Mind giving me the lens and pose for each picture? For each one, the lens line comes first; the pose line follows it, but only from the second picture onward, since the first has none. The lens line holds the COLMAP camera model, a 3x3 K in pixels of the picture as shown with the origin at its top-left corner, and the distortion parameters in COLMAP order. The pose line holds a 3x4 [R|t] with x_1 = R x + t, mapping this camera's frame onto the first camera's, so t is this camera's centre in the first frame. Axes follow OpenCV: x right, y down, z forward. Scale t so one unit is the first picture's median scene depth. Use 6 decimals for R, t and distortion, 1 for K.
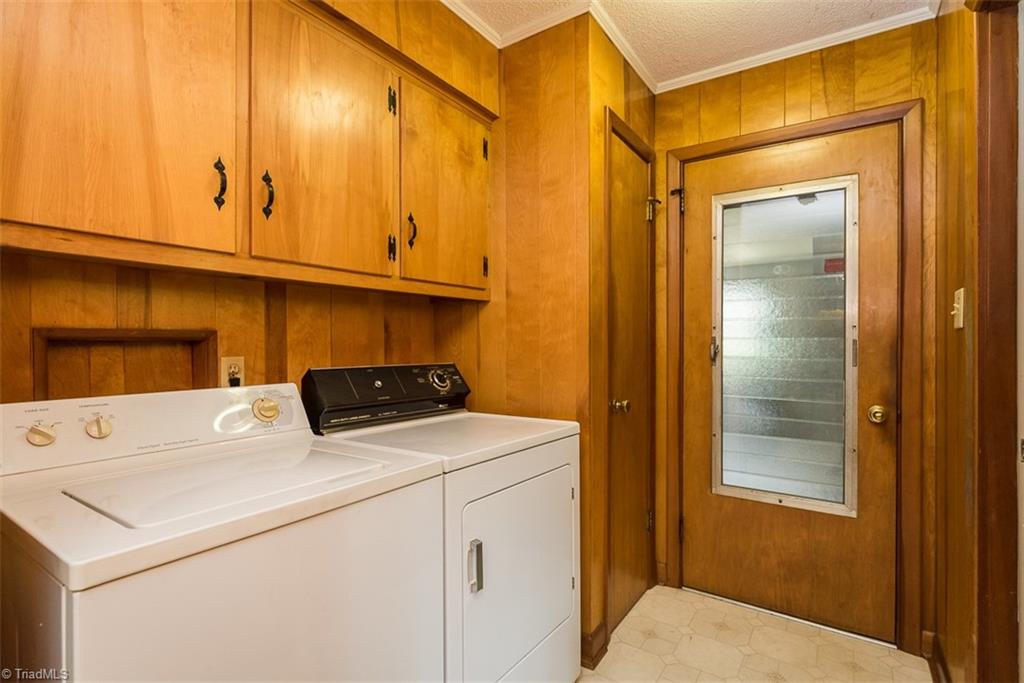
lens RADIAL K [[499.1, 0, 509.3], [0, 499.1, 348.4], [0, 0, 1]] dist [-0.001396, -0.000603]
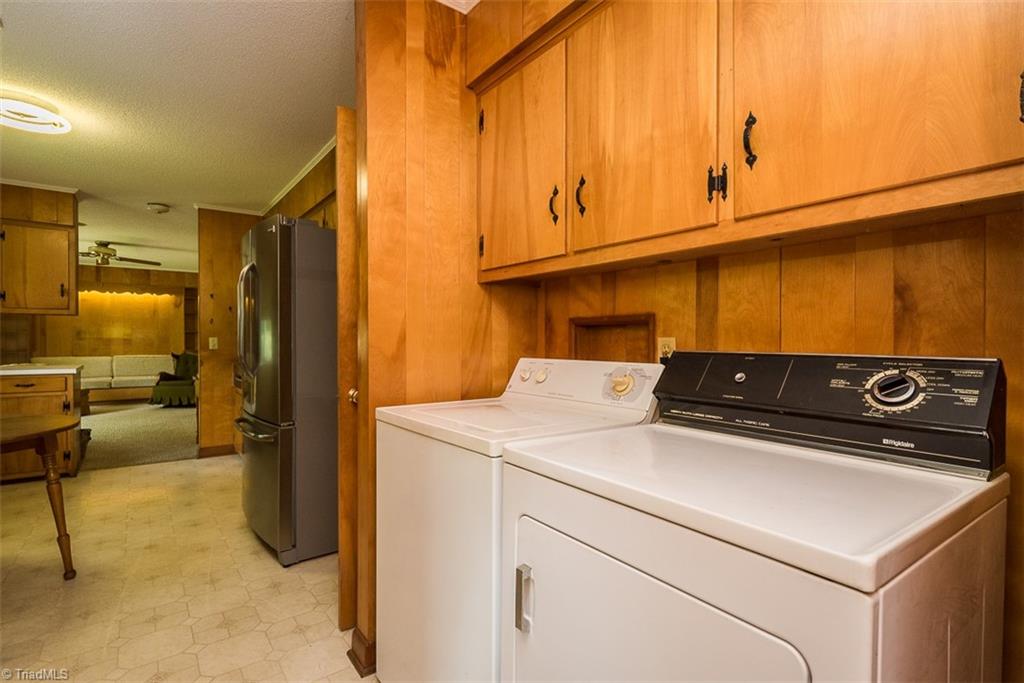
lens RADIAL K [[499.1, 0, 509.3], [0, 499.1, 348.4], [0, 0, 1]] dist [-0.001396, -0.000603]
pose [[-0.331080, 0.017557, -0.943439, 0.590558], [-0.008327, 0.999734, 0.021527, 0.021286], [0.943566, 0.014983, -0.330846, 1.074625]]
